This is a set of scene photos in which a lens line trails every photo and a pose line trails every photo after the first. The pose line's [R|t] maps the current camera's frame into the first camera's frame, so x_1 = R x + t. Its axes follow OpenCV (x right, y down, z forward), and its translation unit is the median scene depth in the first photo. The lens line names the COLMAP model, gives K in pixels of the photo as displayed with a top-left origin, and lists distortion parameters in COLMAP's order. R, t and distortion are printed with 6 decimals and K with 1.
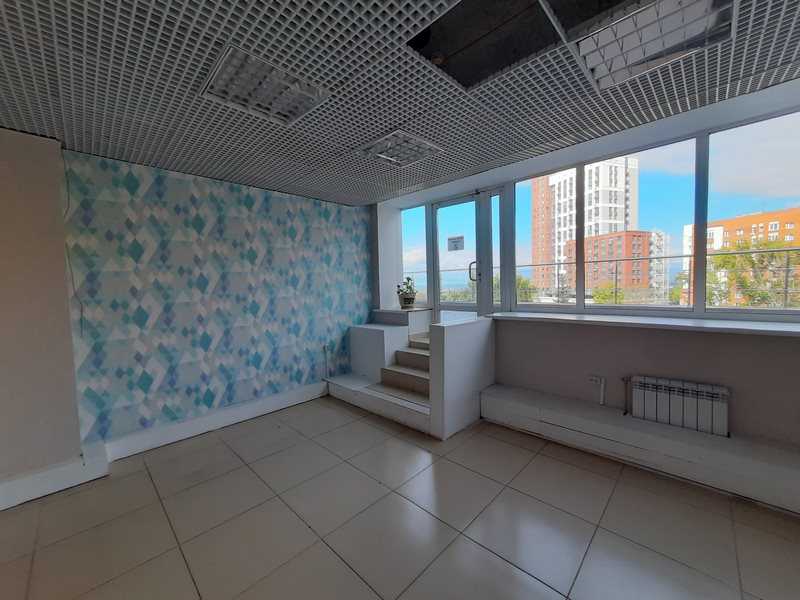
lens RADIAL K [[315.1, 0, 404.6], [0, 315.1, 301.1], [0, 0, 1]] dist [-0.002239, -0.000350]
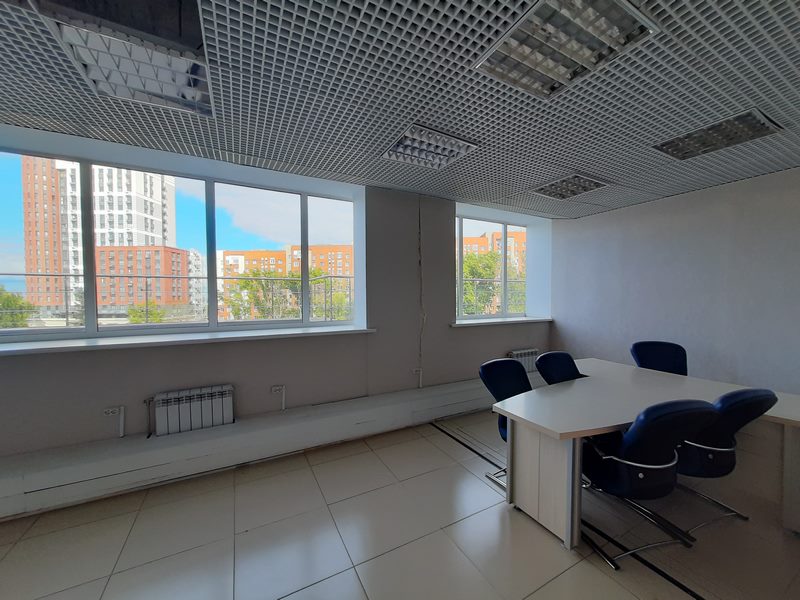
lens RADIAL K [[315.1, 0, 409.4], [0, 315.1, 303.7], [0, 0, 1]] dist [-0.002239, -0.000350]
pose [[0.296948, -0.001307, 0.954893, 0.008267], [0.044721, 0.998921, -0.012540, -0.002404], [-0.953846, 0.046427, 0.296686, -0.052239]]
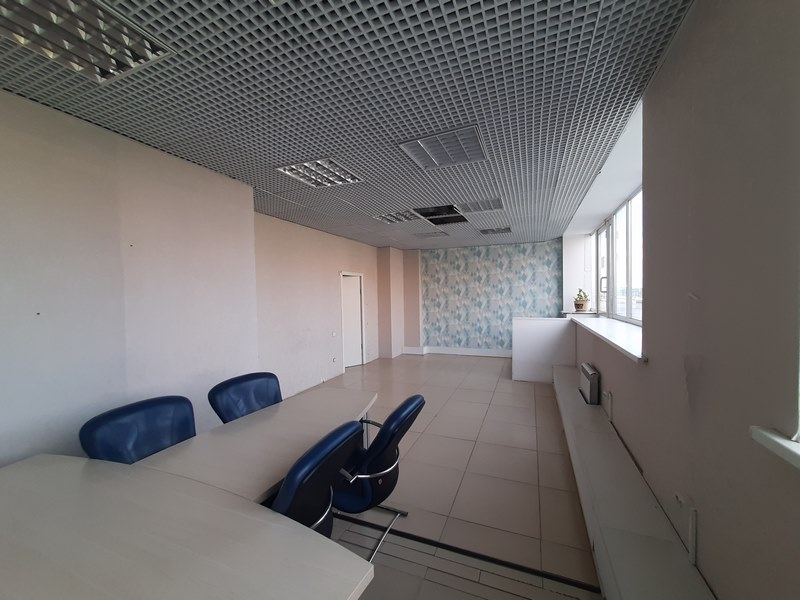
lens RADIAL K [[315.1, 0, 400.6], [0, 315.1, 300.6], [0, 0, 1]] dist [-0.002239, -0.000350]
pose [[0.360335, 0.041340, -0.931906, 1.175698], [-0.042618, 0.998704, 0.027825, -0.034365], [0.931849, 0.029690, 0.361630, -0.216832]]
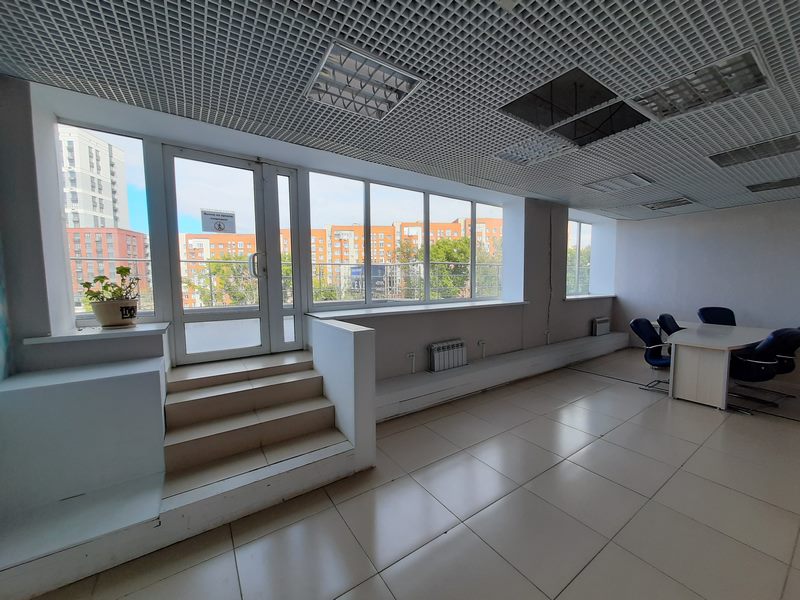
lens RADIAL K [[315.1, 0, 408.3], [0, 315.1, 304.9], [0, 0, 1]] dist [-0.002239, -0.000350]
pose [[0.199368, -0.053516, 0.978462, -0.486749], [0.053489, 0.997613, 0.043665, -0.013352], [-0.978464, 0.043631, 0.201755, 0.532964]]
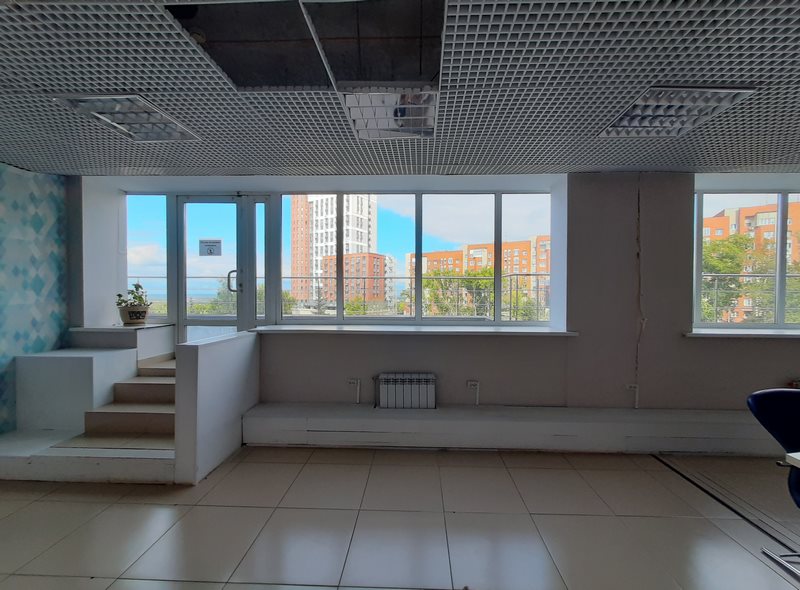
lens RADIAL K [[323.4, 0, 408.3], [0, 323.4, 299.1], [0, 0, 1]] dist [-0.007125, 0.001932]
pose [[0.742489, 0.018657, 0.669599, -0.026821], [0.009675, 0.999209, -0.038569, -0.003267], [-0.669789, 0.035116, 0.741721, -0.011458]]
